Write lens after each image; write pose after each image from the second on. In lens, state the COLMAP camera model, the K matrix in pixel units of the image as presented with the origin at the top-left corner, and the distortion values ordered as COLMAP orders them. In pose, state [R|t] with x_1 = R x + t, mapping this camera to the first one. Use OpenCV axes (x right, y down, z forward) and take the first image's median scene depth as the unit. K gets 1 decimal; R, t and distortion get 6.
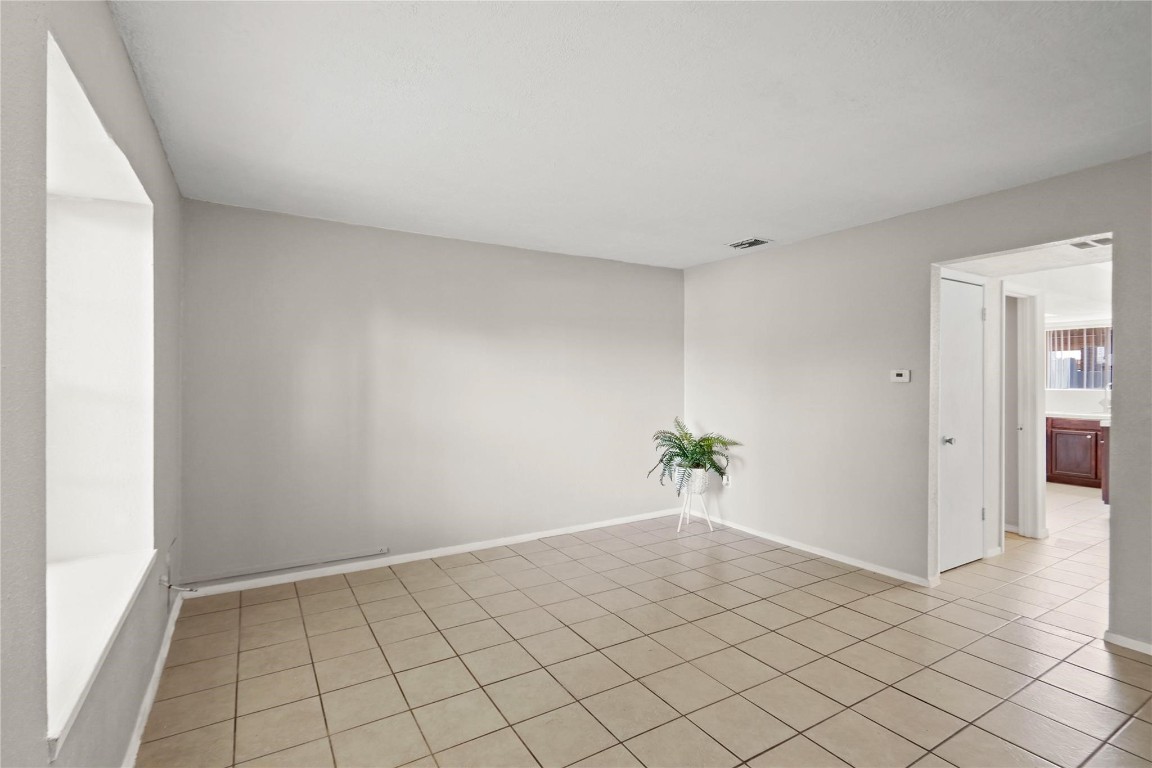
lens RADIAL K [[538.0, 0, 573.9], [0, 538.0, 383.4], [0, 0, 1]] dist [-0.002461, 0.002313]
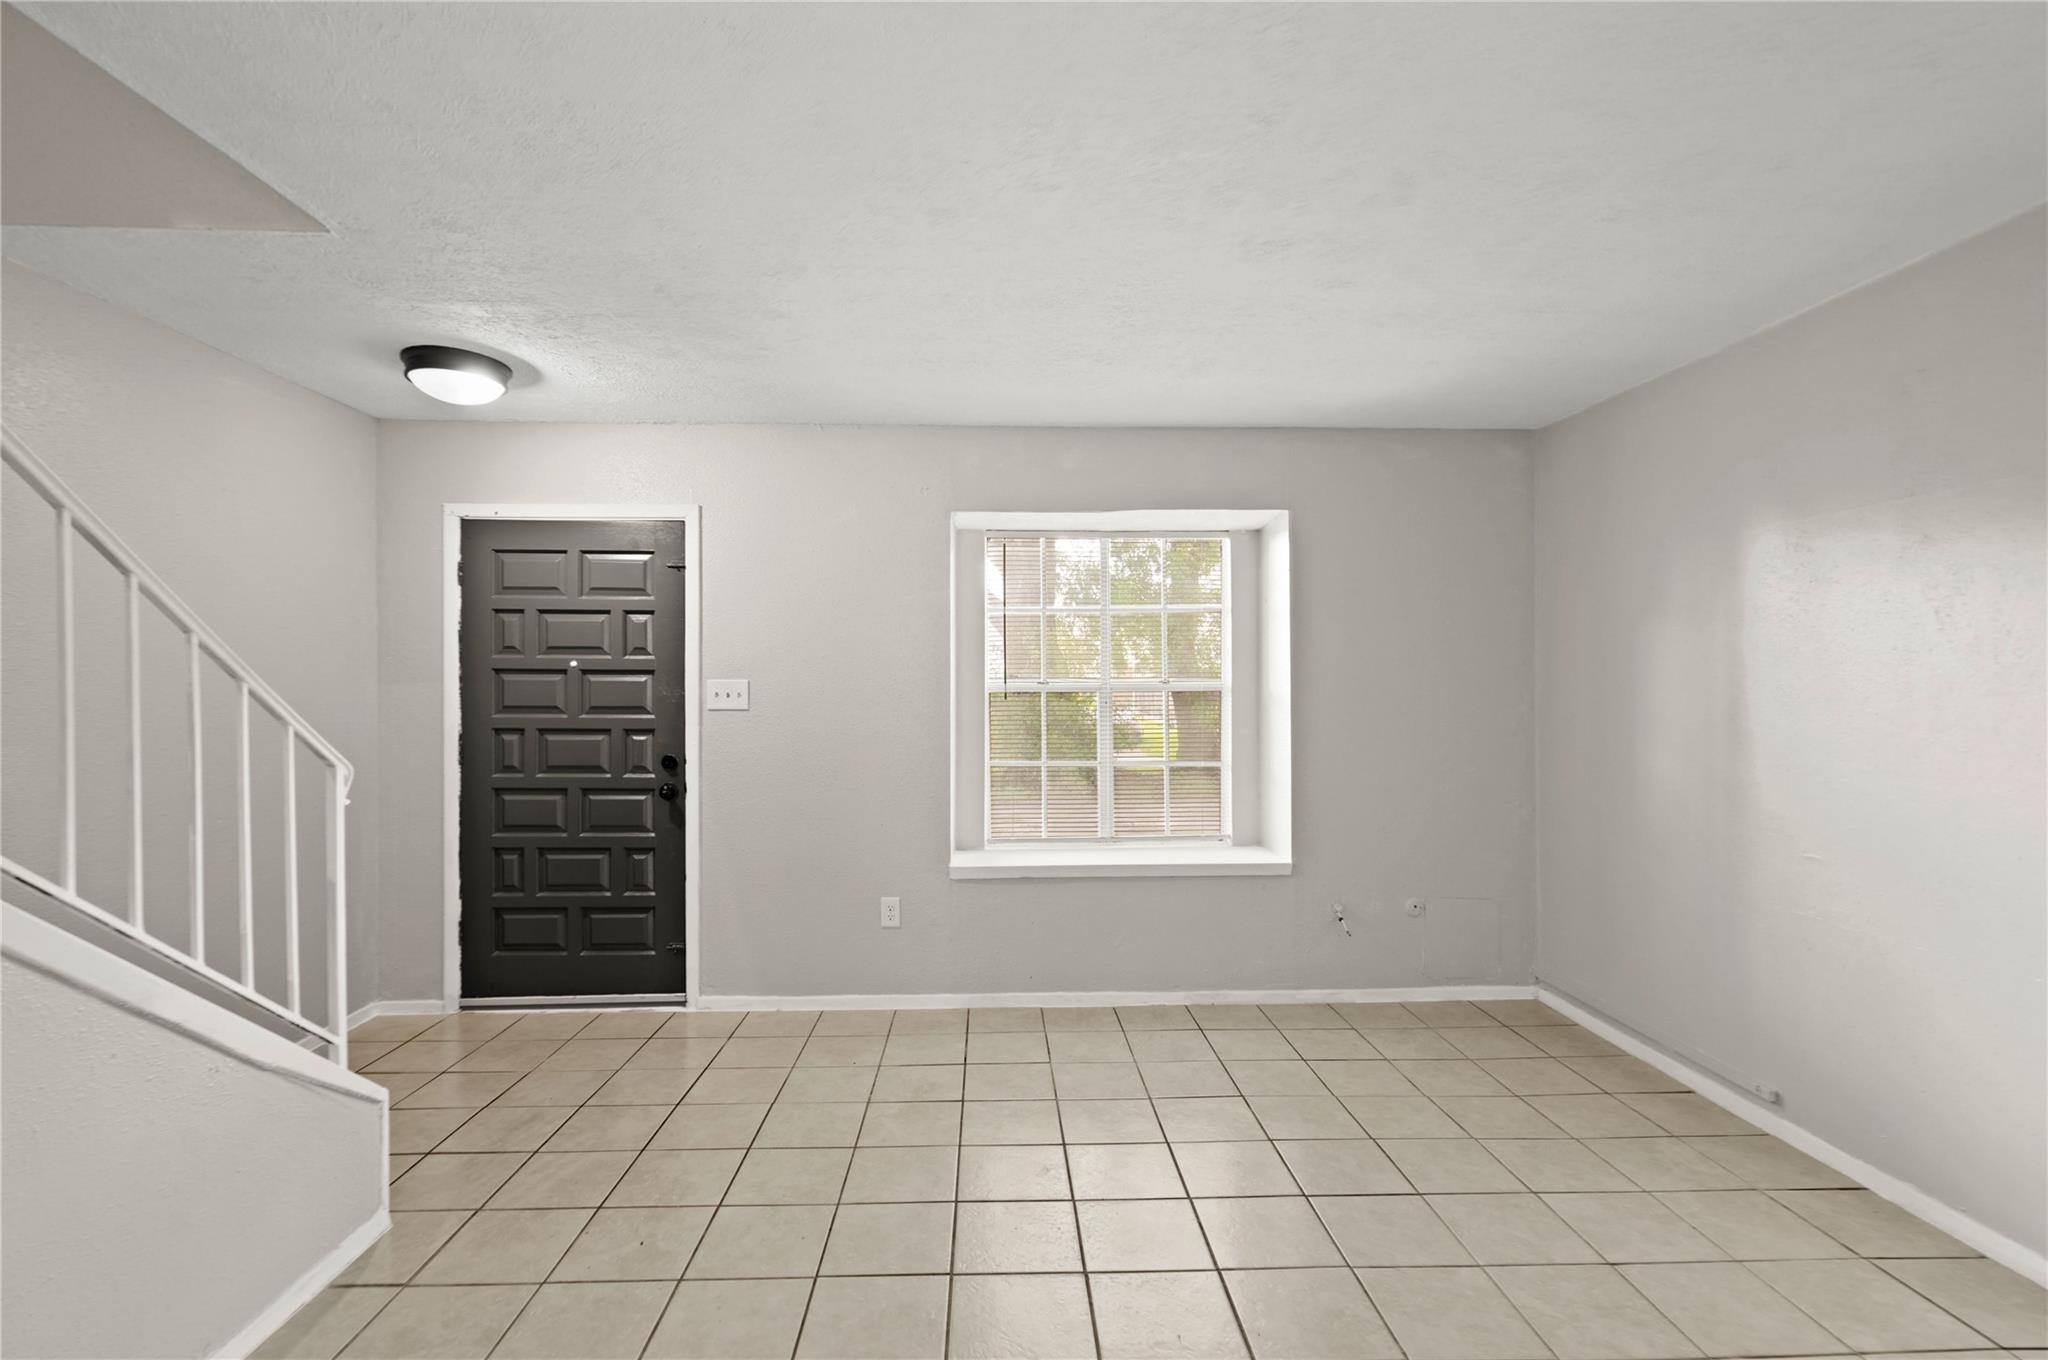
lens RADIAL K [[956.5, 0, 1023.4], [0, 956.5, 684.1], [0, 0, 1]] dist [-0.002461, 0.002313]
pose [[-0.495503, 0.000059, -0.868606, 0.440342], [-0.001642, 0.999998, 0.001005, -0.007243], [0.868605, 0.001924, -0.495502, 0.652399]]
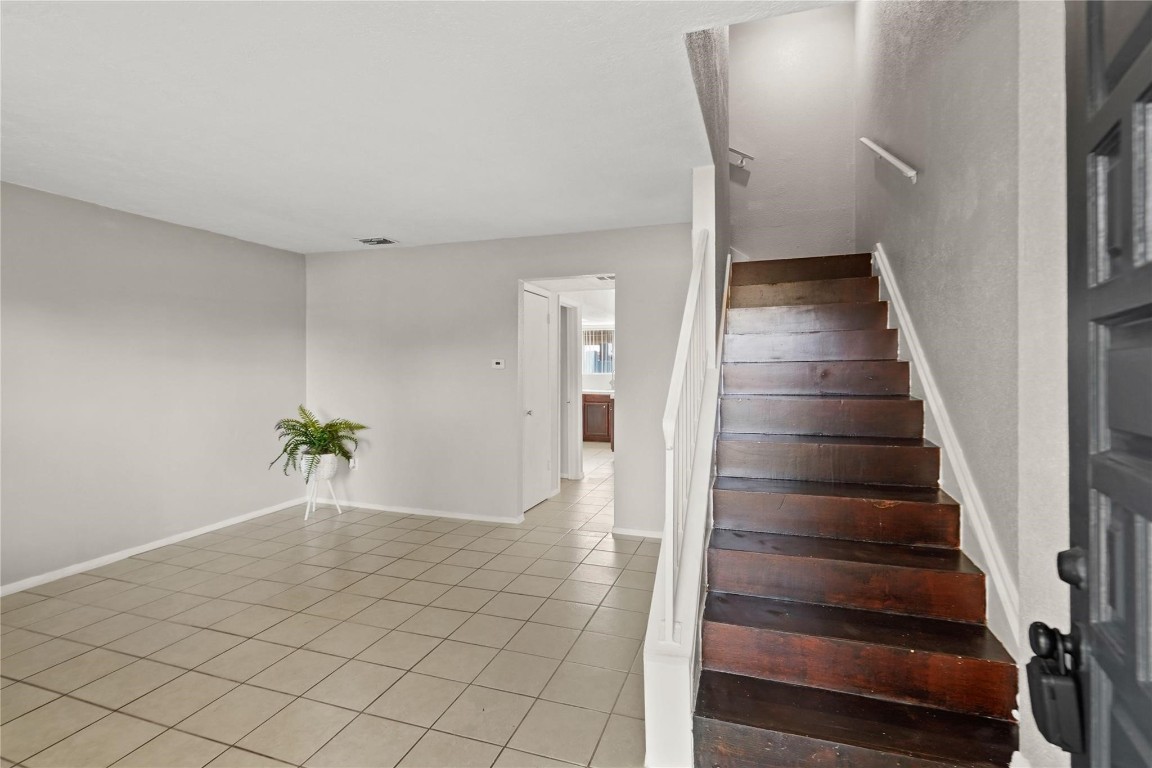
lens RADIAL K [[538.0, 0, 568.5], [0, 538.0, 375.6], [0, 0, 1]] dist [-0.002461, 0.002313]
pose [[0.766302, -0.010293, 0.642398, -0.069961], [0.003282, 0.999921, 0.012107, -0.000863], [-0.642472, -0.007169, 0.766275, -0.070866]]
